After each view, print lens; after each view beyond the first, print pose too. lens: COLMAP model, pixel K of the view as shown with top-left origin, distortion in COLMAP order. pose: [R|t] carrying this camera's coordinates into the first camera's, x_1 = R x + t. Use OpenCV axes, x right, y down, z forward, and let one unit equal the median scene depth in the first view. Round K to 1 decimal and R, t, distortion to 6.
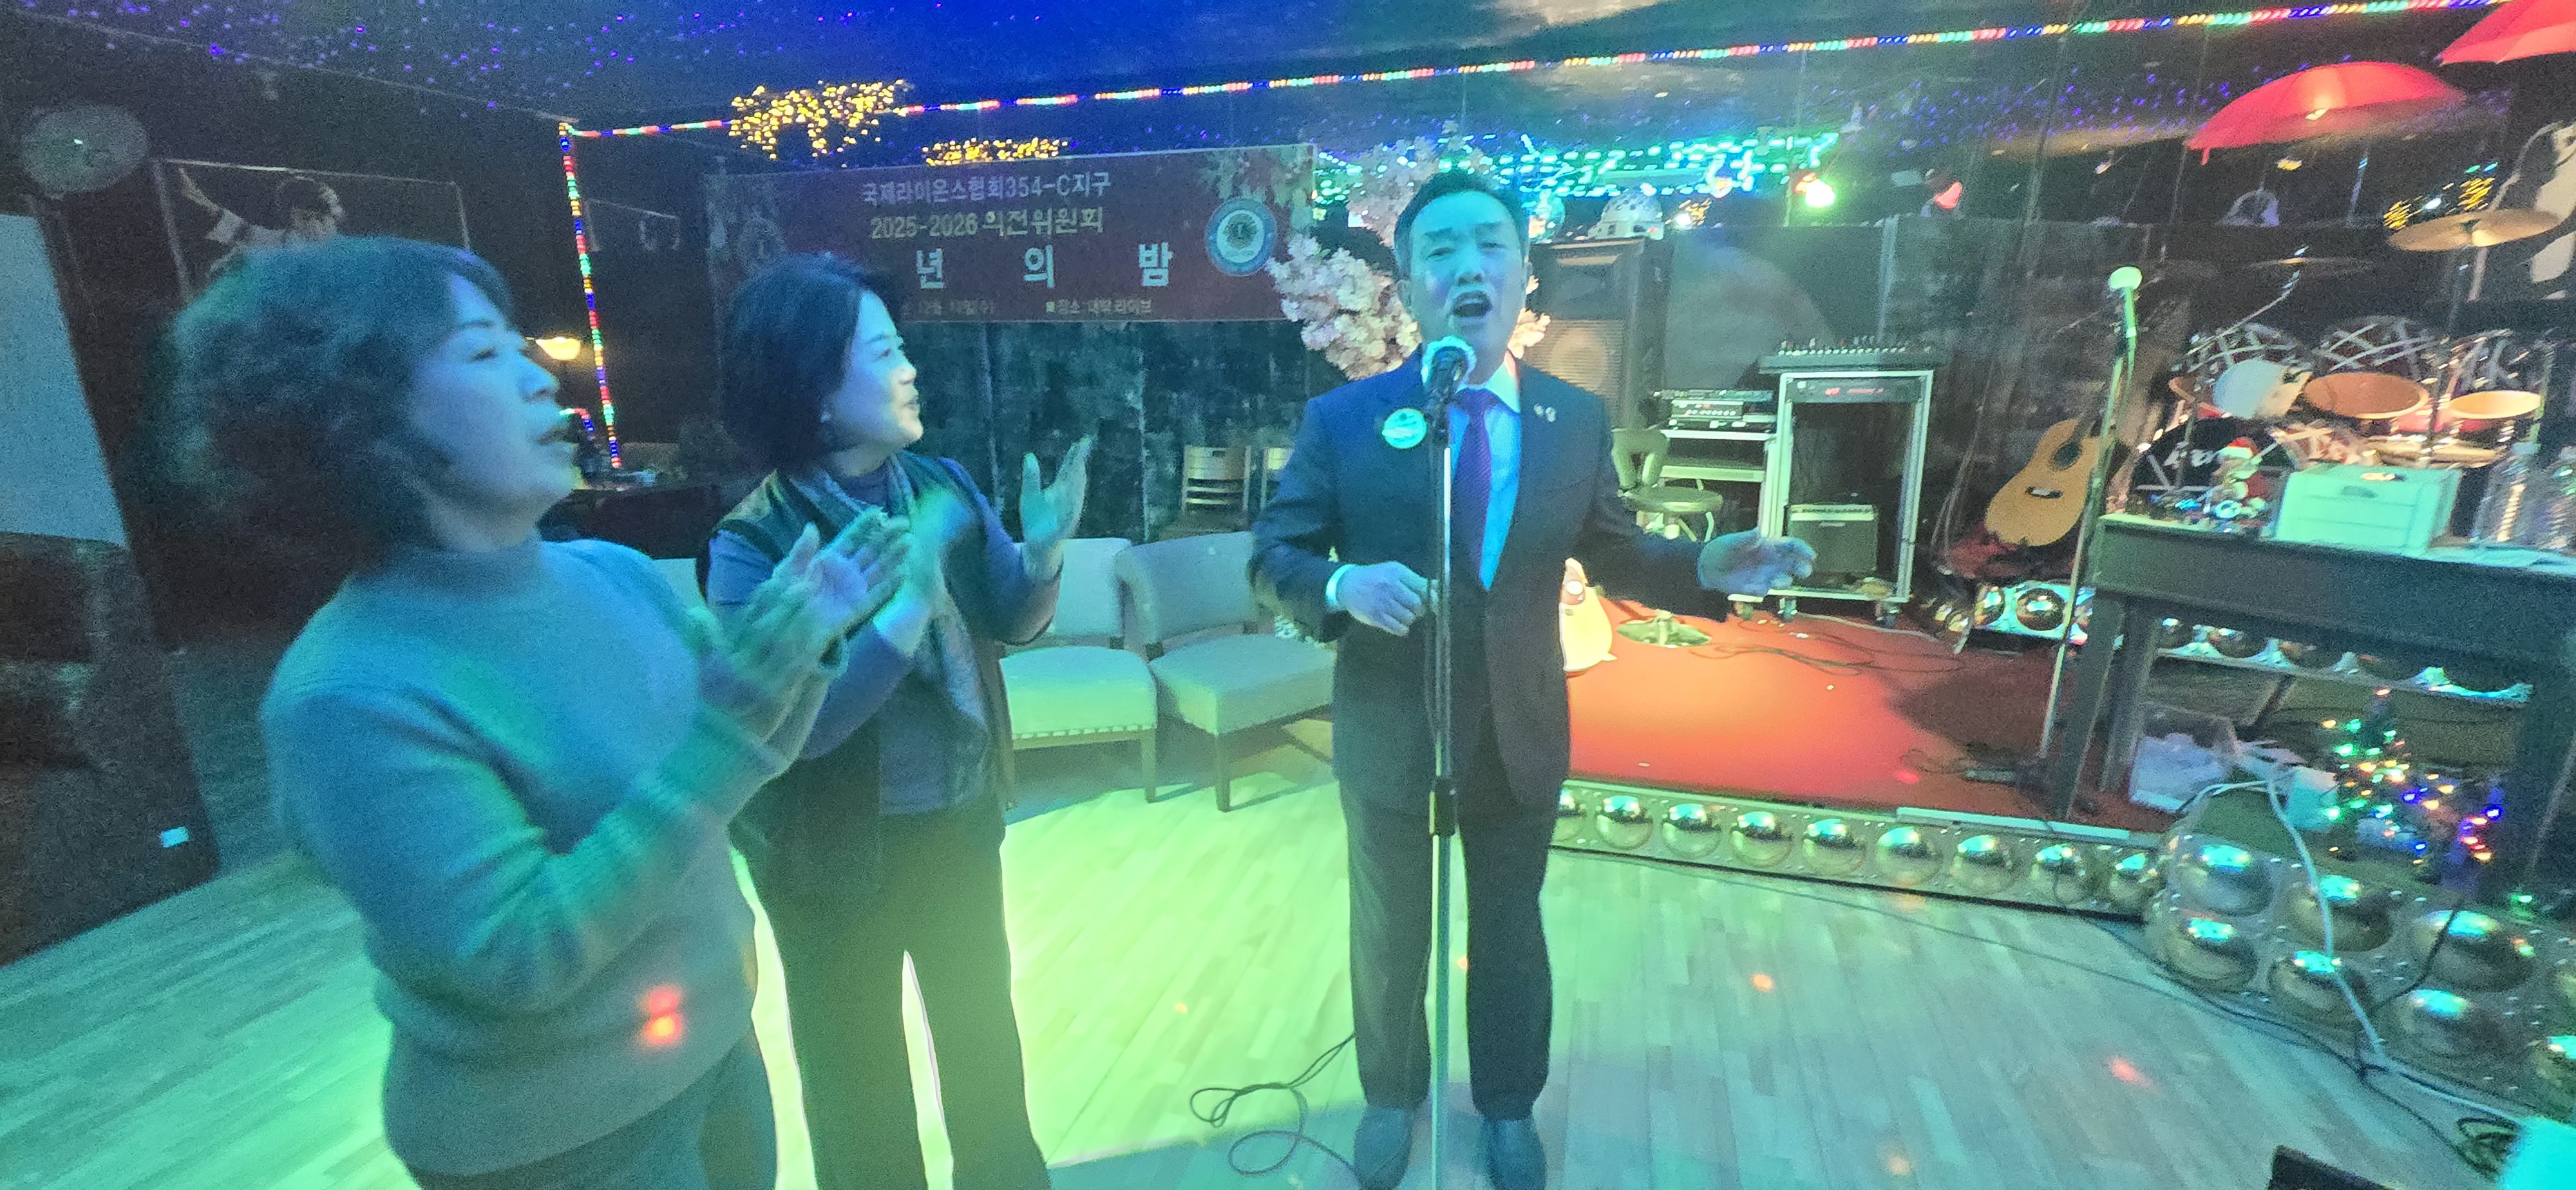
lens RADIAL K [[1061.3, 0, 1287.5], [0, 1061.3, 585.7], [0, 0, 1]] dist [-0.001126, -0.000078]
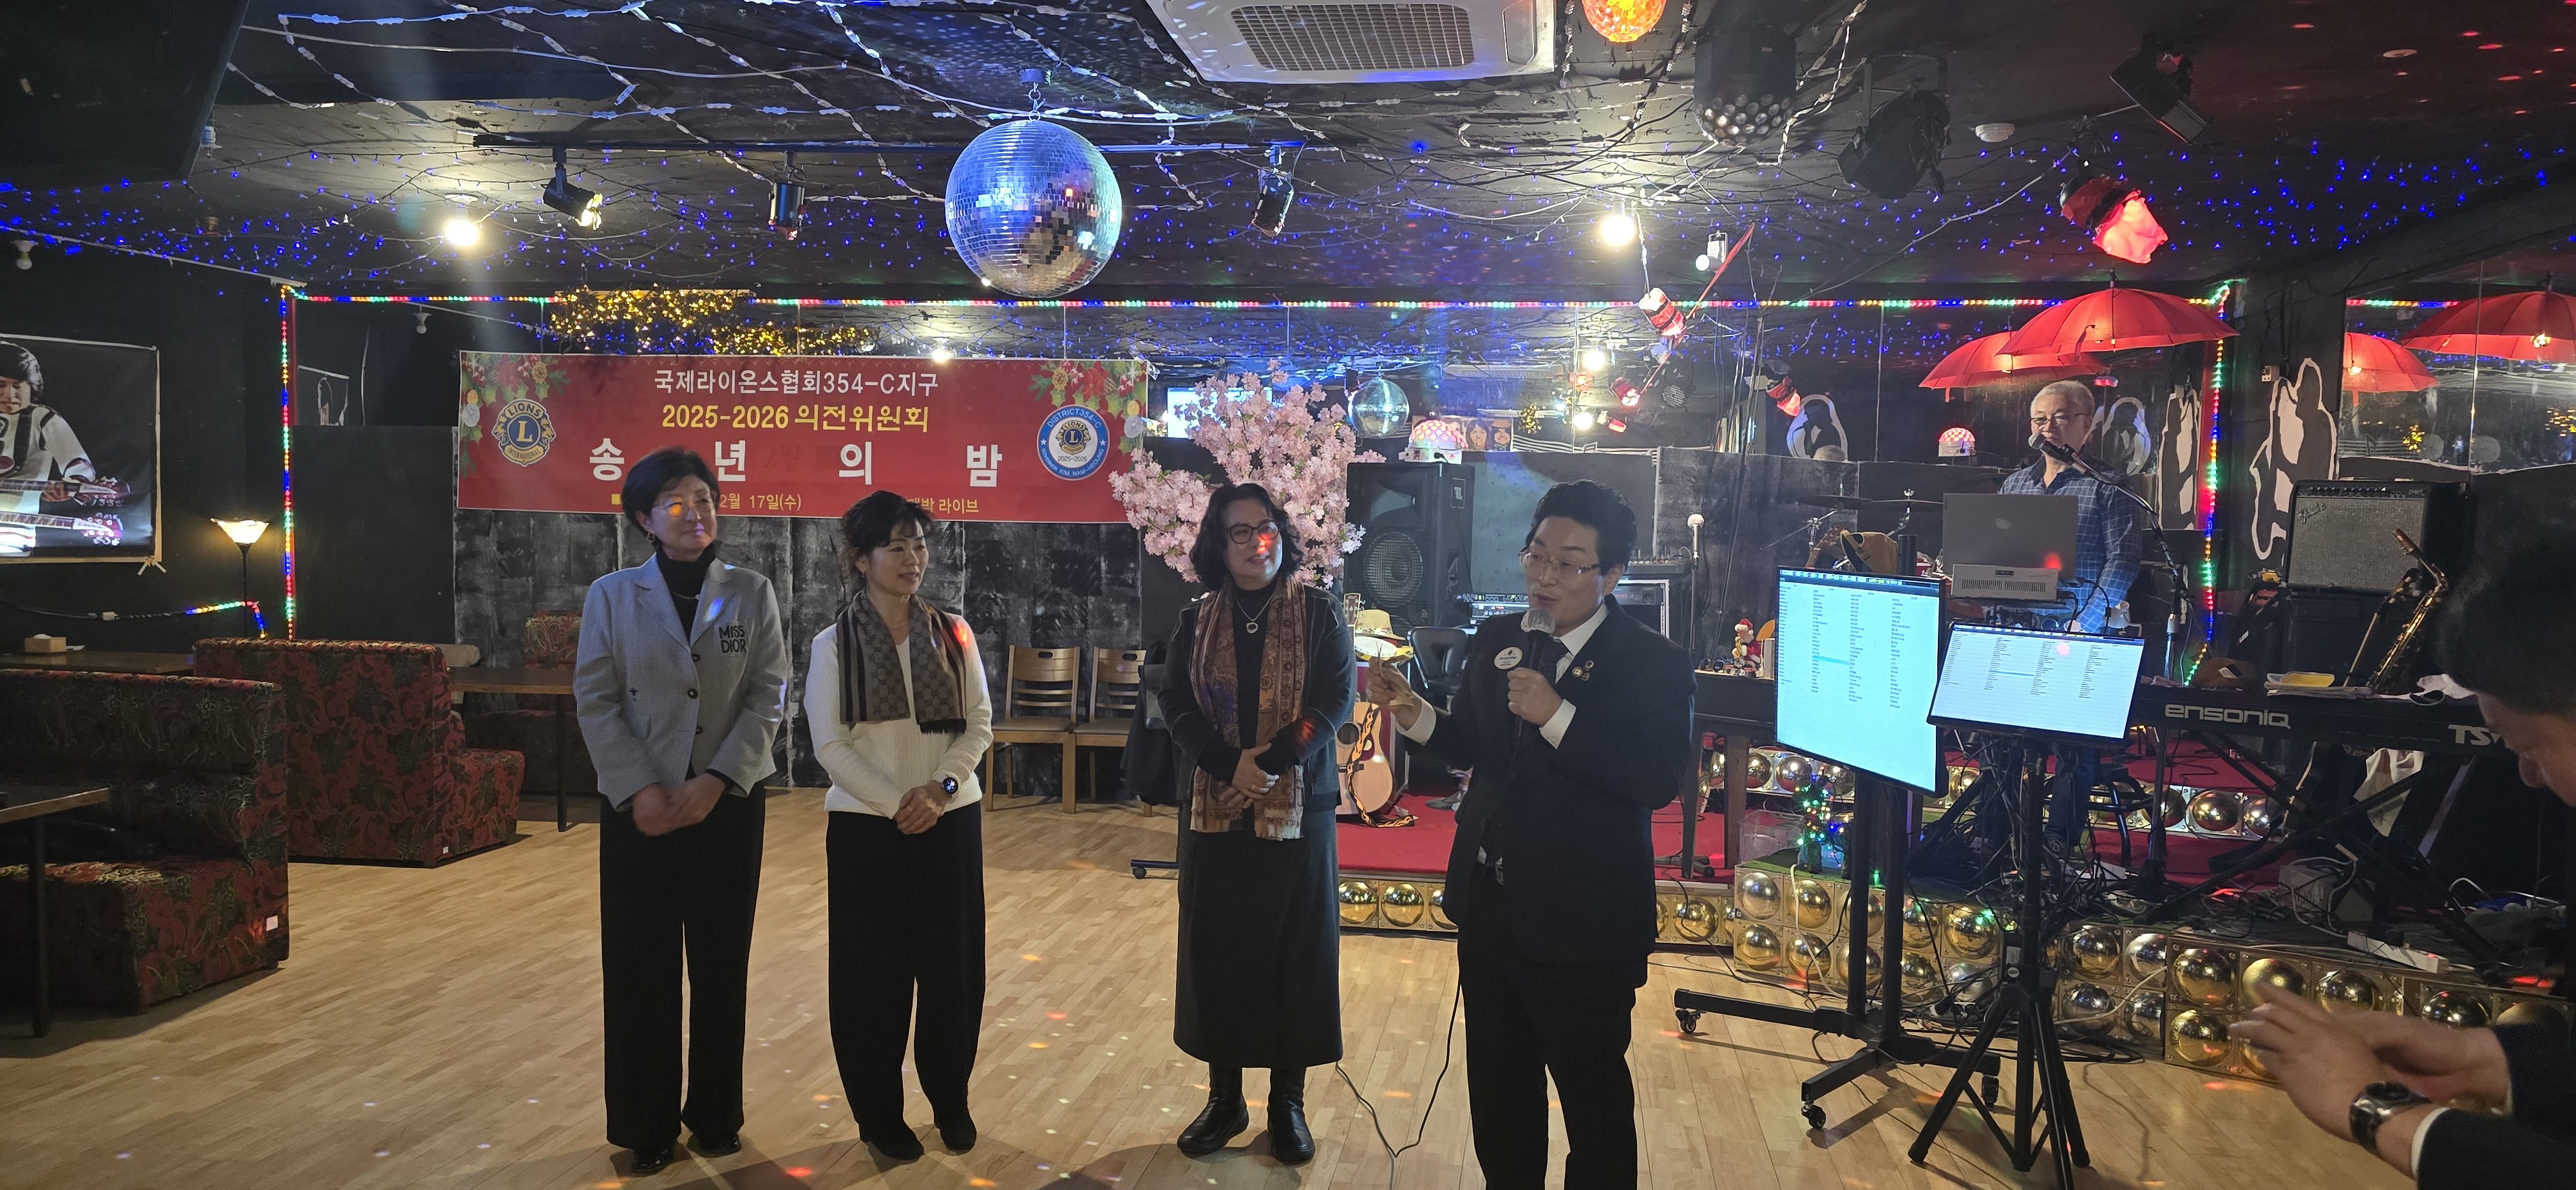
lens RADIAL K [[1752.4, 0, 1288.0], [0, 1752.4, 595.0], [0, 0, 1]] dist [0.087003, -0.098069]
pose [[0.989569, 0.013123, 0.143458, -0.095800], [0.014151, 0.982170, -0.187460, 0.157790], [-0.143360, 0.187534, 0.971740, -0.757781]]
